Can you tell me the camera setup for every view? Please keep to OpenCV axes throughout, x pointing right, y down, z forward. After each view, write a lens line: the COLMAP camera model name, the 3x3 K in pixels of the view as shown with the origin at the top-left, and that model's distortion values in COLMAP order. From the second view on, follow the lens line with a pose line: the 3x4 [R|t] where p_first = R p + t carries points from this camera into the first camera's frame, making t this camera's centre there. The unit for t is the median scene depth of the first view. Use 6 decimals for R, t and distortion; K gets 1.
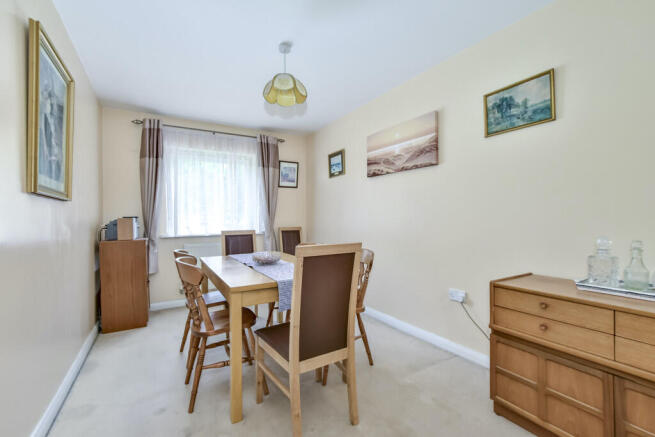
lens RADIAL K [[289.4, 0, 327.5], [0, 289.4, 218.5], [0, 0, 1]] dist [-0.003900, -0.000170]
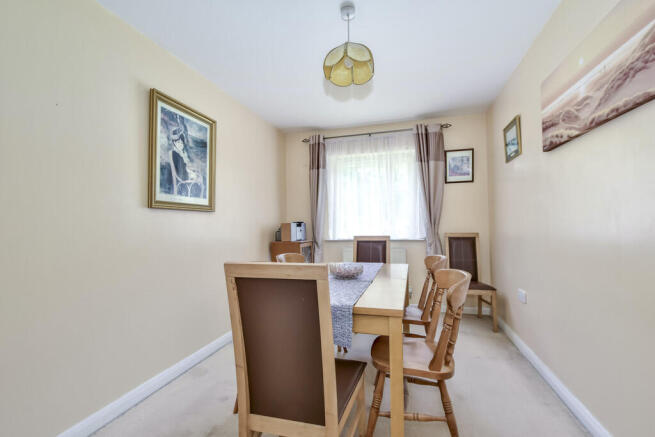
lens RADIAL K [[288.2, 0, 327.5], [0, 288.2, 218.5], [0, 0, 1]] dist [0.000685, 0.000343]
pose [[0.681675, -0.014081, -0.731520, 0.230683], [0.007910, 0.999898, -0.011876, -0.003413], [0.731612, 0.002309, 0.681717, 0.240708]]
